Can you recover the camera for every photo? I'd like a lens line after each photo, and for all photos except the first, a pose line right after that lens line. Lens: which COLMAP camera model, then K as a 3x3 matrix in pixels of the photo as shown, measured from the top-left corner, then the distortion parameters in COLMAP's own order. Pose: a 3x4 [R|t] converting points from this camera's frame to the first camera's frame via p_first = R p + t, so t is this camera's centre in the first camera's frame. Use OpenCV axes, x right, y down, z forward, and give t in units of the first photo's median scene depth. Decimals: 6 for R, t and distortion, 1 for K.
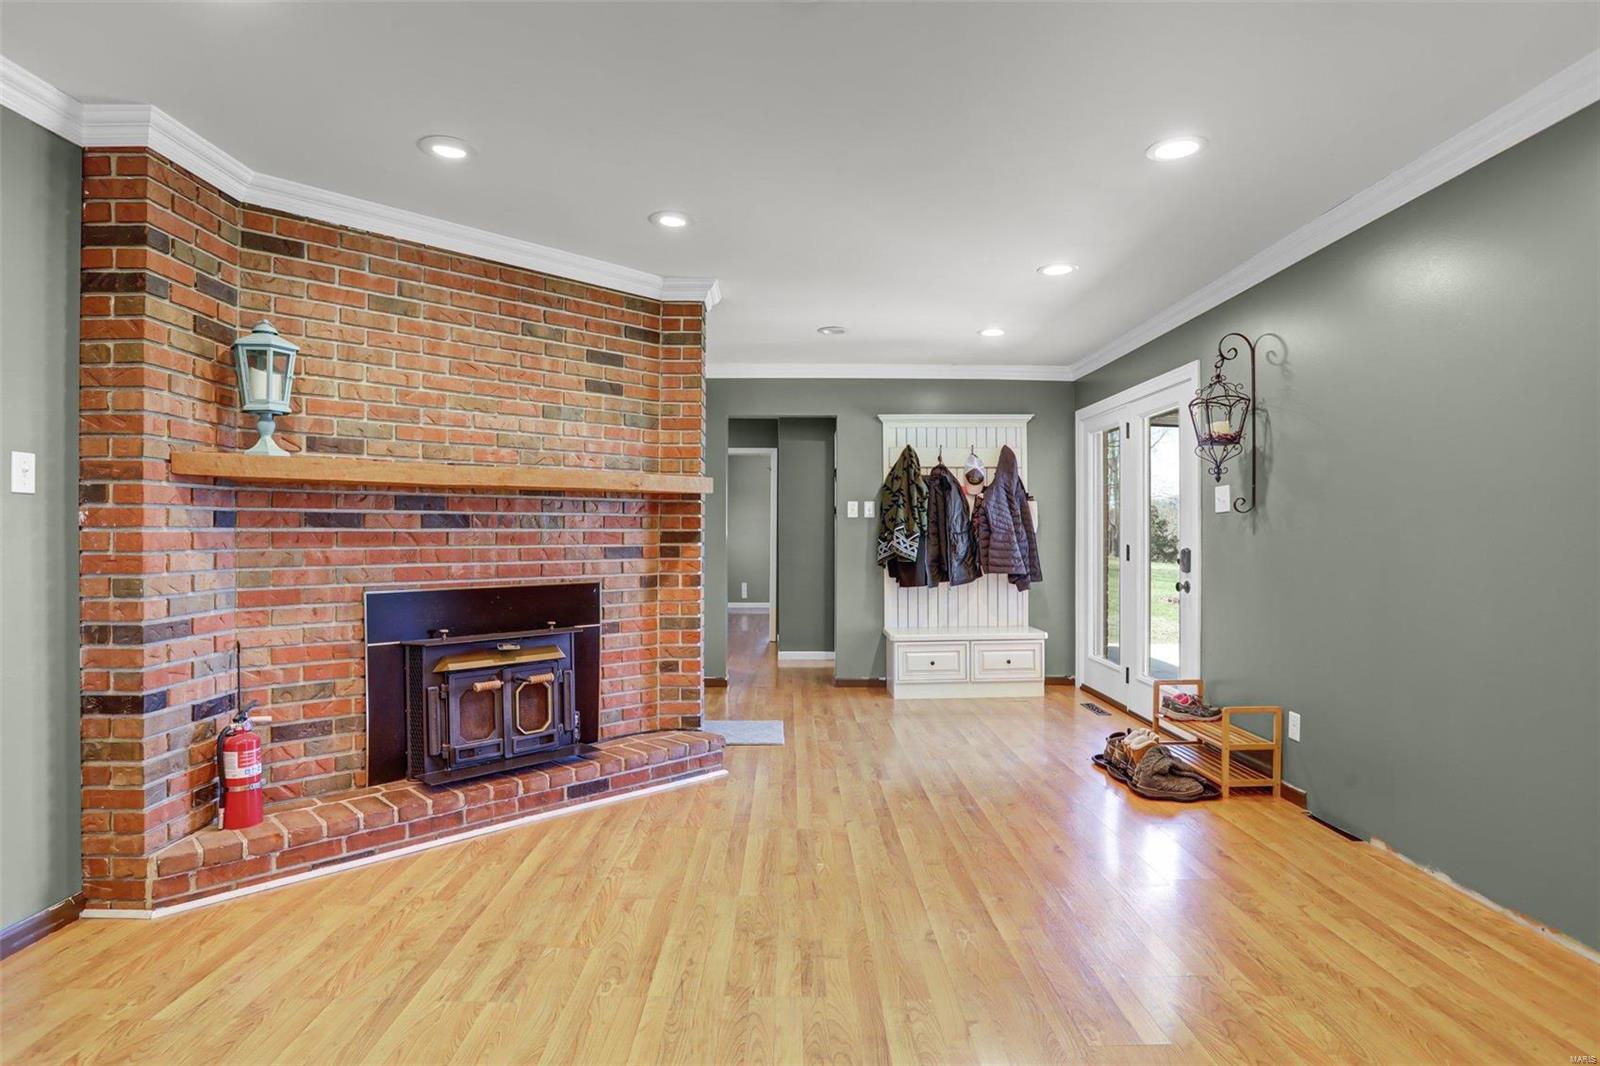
lens RADIAL K [[819.3, 0, 820.4], [0, 819.3, 540.9], [0, 0, 1]] dist [-0.023609, 0.002584]
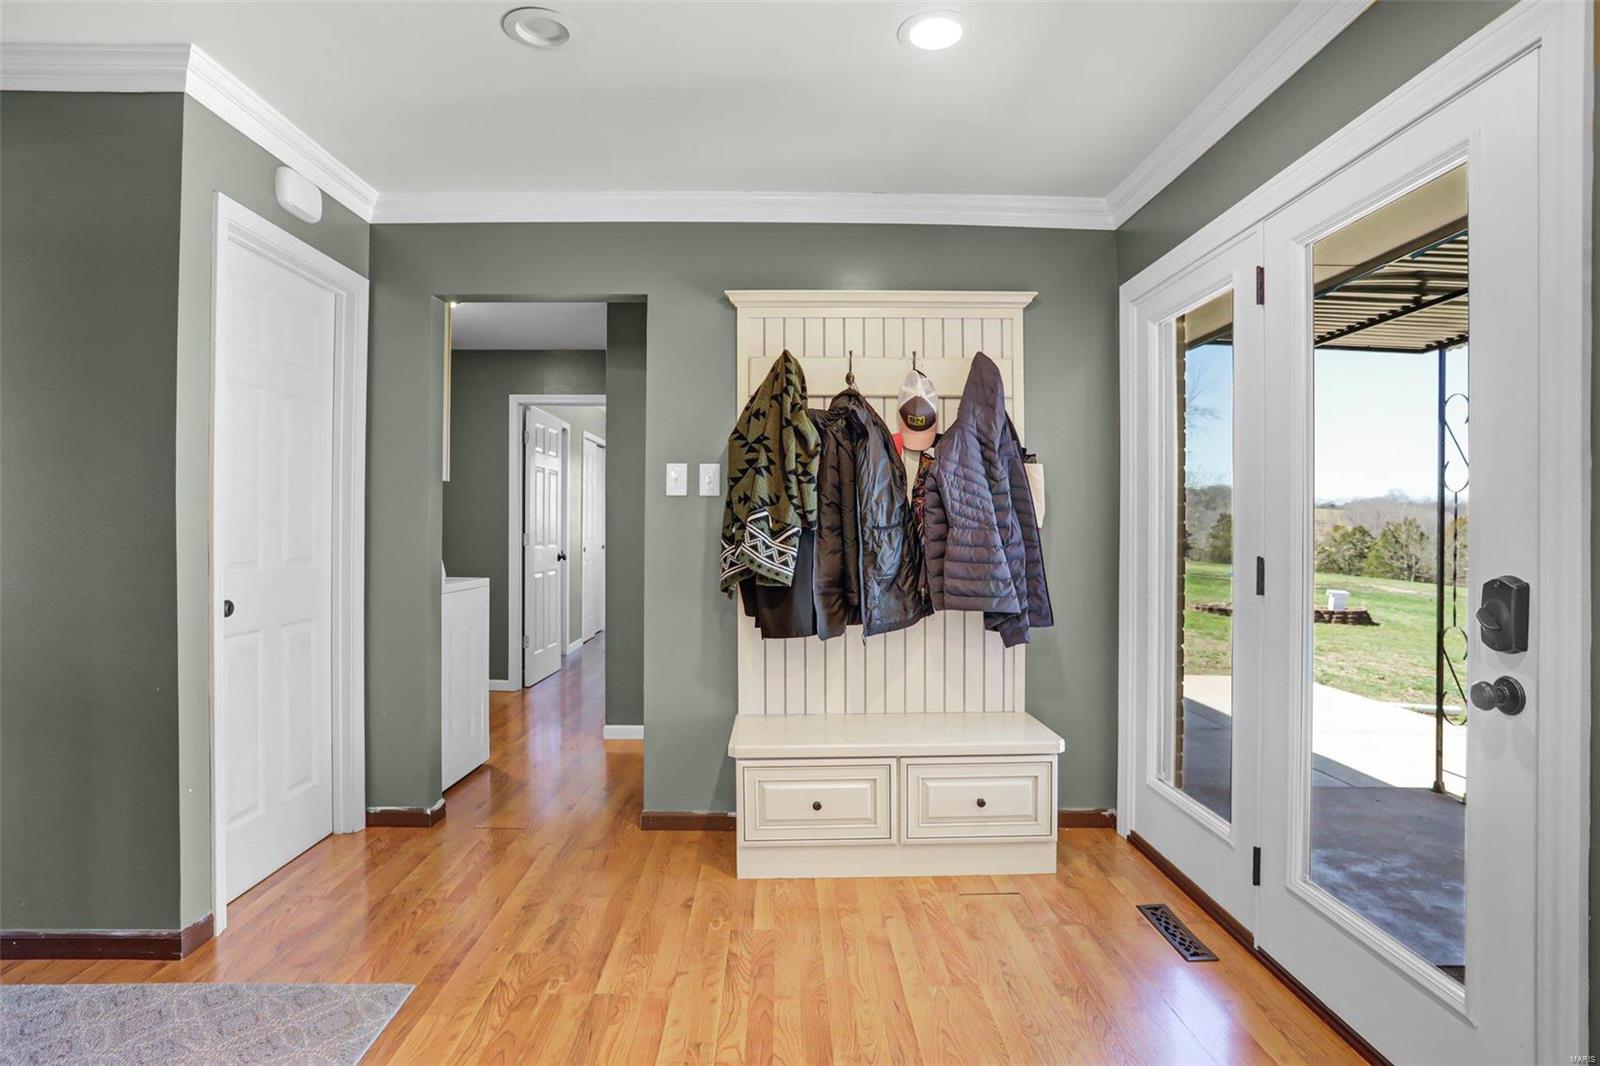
lens RADIAL K [[893.3, 0, 793.8], [0, 893.3, 534.7], [0, 0, 1]] dist [-0.046596, 0.019510]
pose [[0.999912, 0.004239, -0.012582, 0.121013], [-0.004257, 0.999990, -0.001404, -0.004141], [0.012576, 0.001457, 0.999920, 0.461018]]
